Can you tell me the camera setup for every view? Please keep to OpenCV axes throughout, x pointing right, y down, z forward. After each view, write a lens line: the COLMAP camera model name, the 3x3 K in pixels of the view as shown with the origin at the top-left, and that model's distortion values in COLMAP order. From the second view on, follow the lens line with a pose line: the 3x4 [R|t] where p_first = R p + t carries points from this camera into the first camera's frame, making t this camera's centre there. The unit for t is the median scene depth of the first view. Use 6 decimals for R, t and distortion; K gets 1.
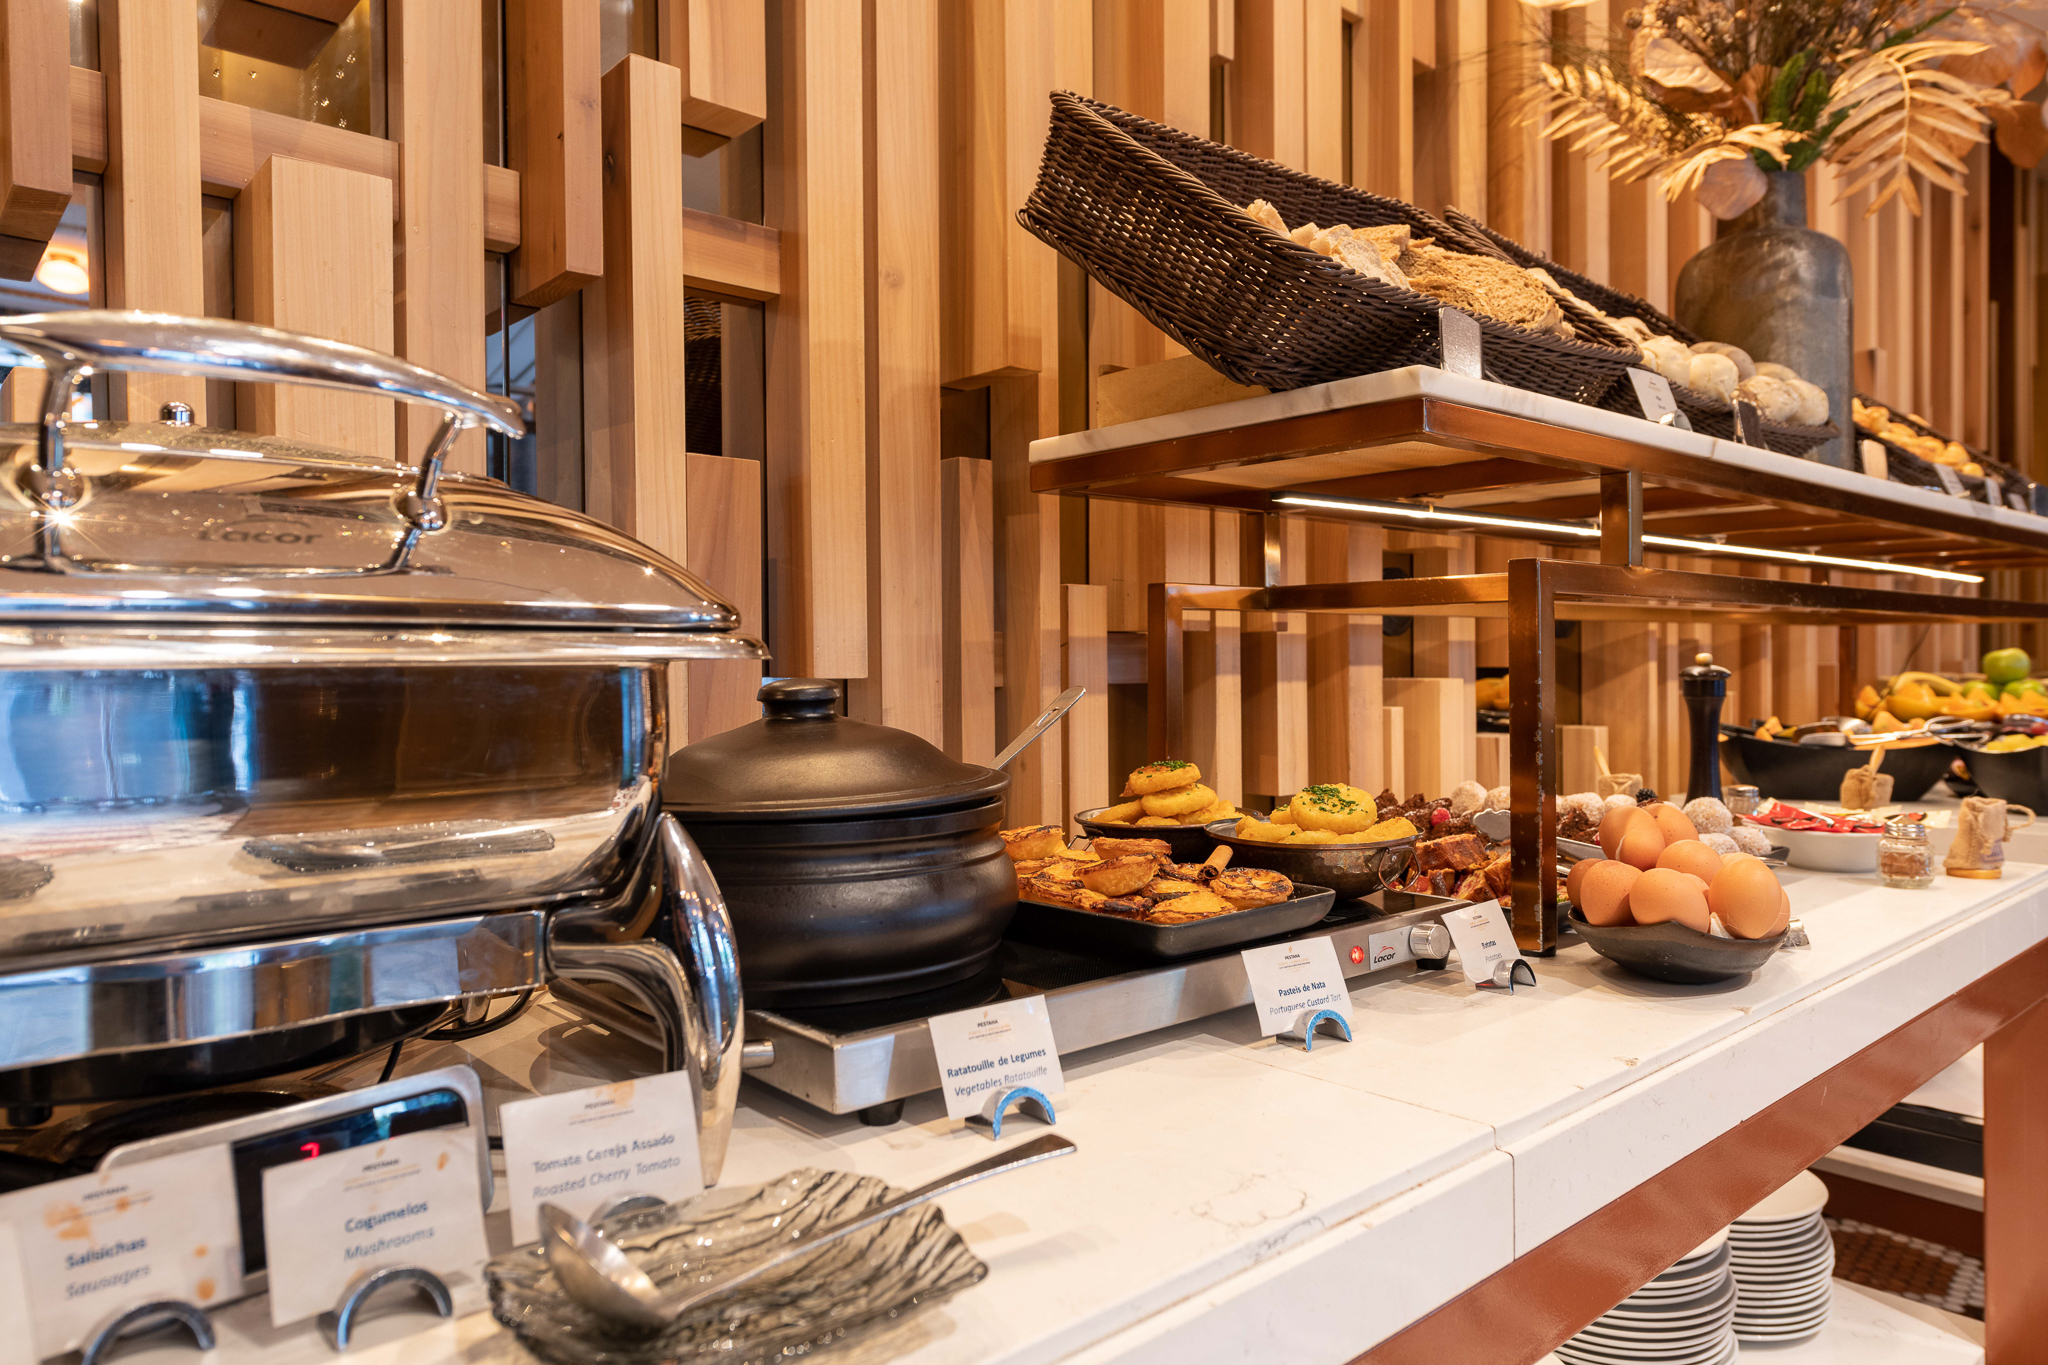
lens RADIAL K [[1335.3, 0, 1011.5], [0, 1335.3, 677.2], [0, 0, 1]] dist [0.046313, 0.001724]
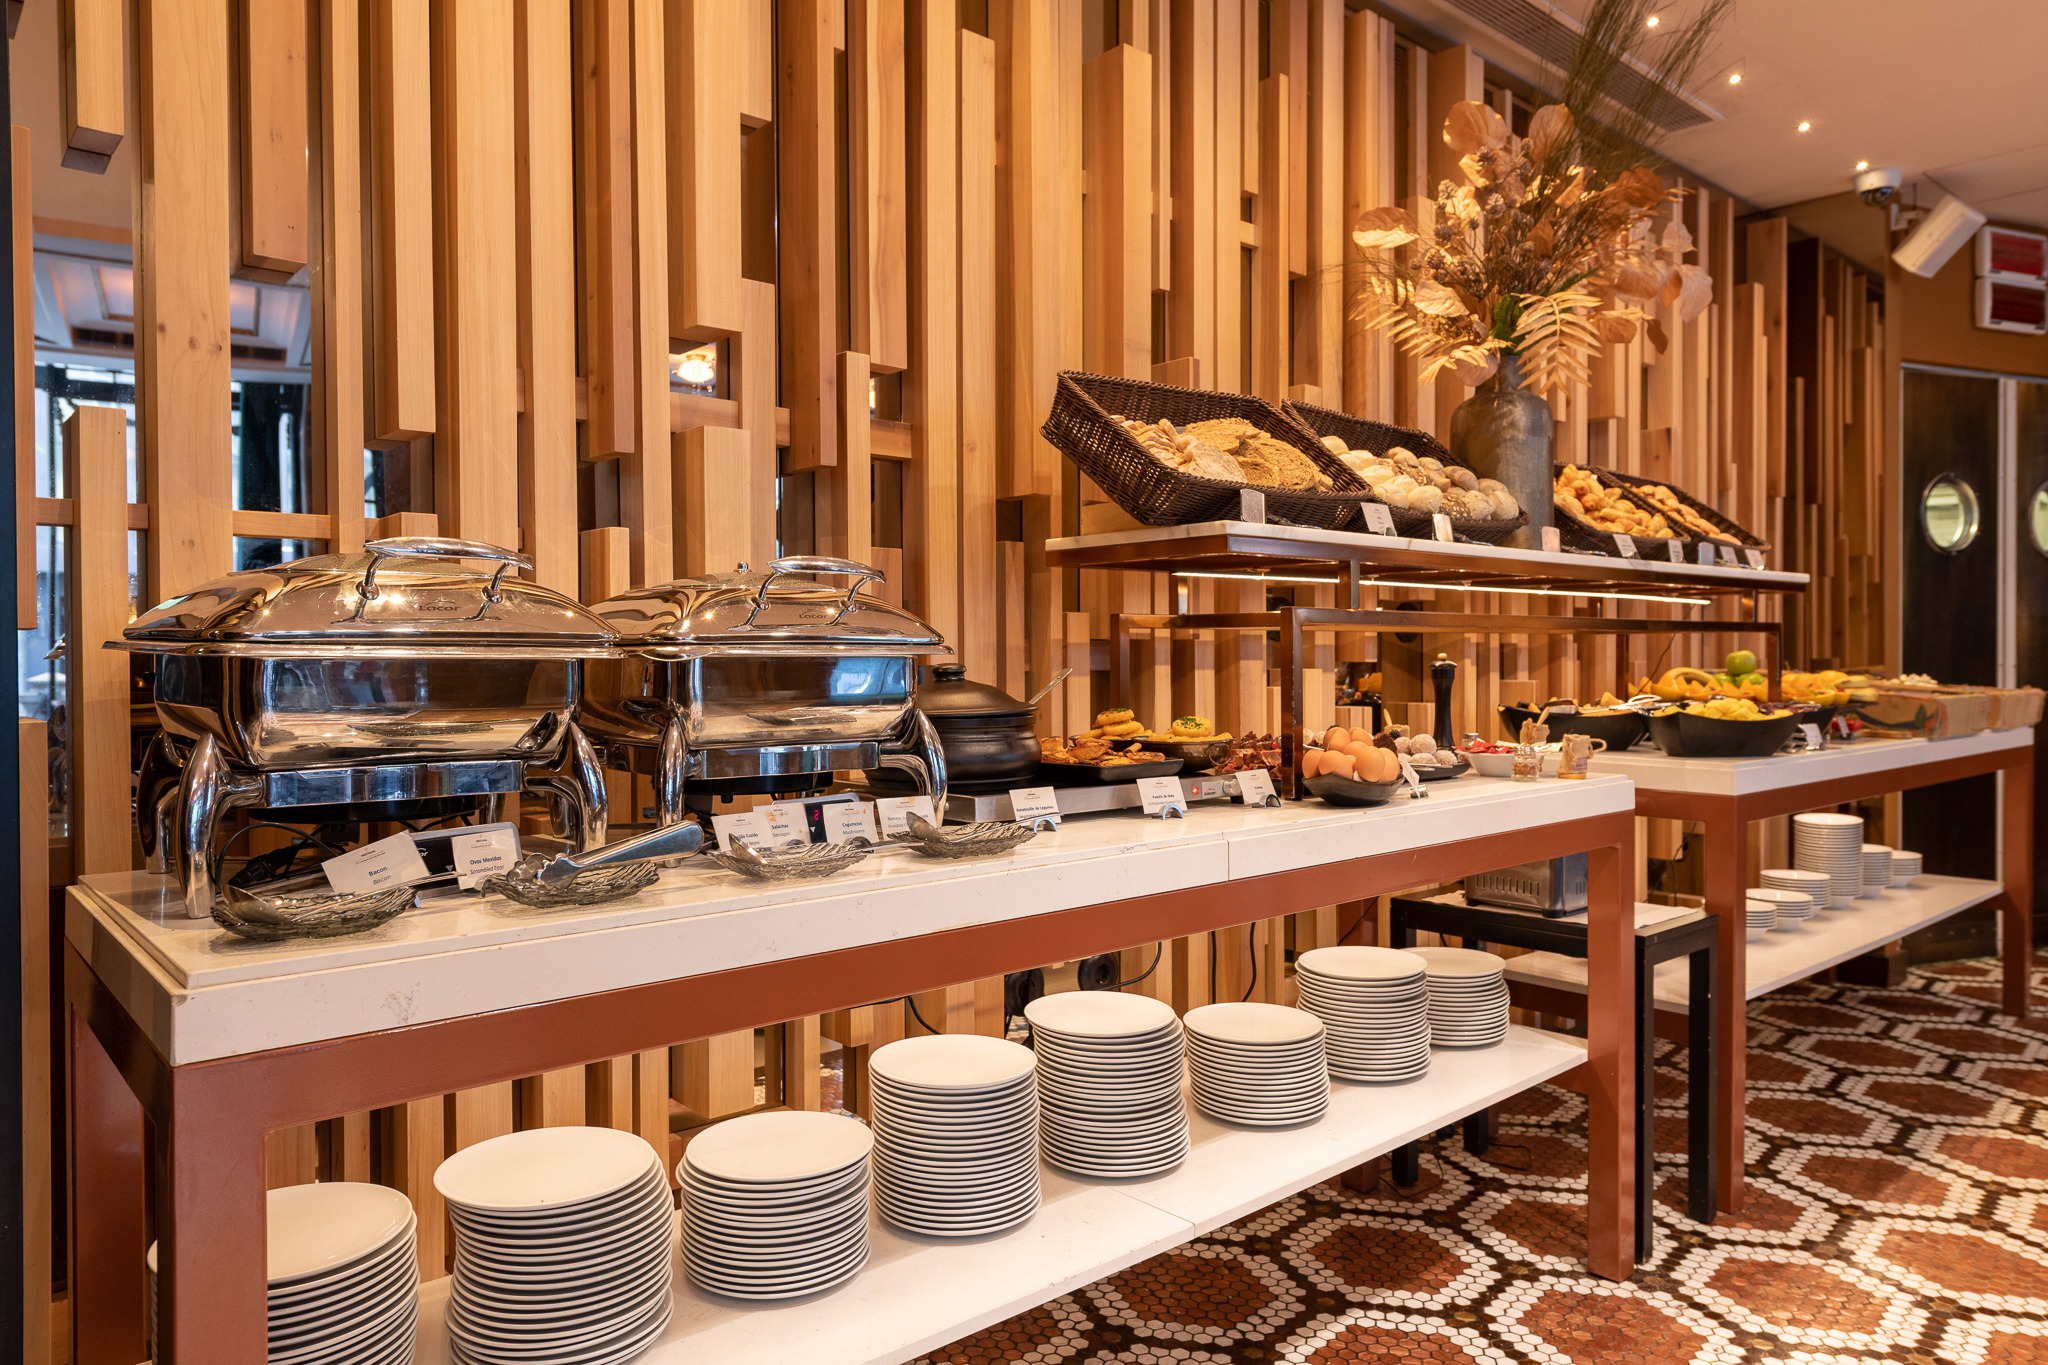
lens RADIAL K [[1335.3, 0, 1033.3], [0, 1335.3, 679.9], [0, 0, 1]] dist [0.046313, 0.001724]
pose [[0.999945, 0.003124, 0.009971, -0.021208], [-0.003159, 0.999989, 0.003436, 0.013980], [-0.009961, -0.003468, 0.999944, -0.844289]]
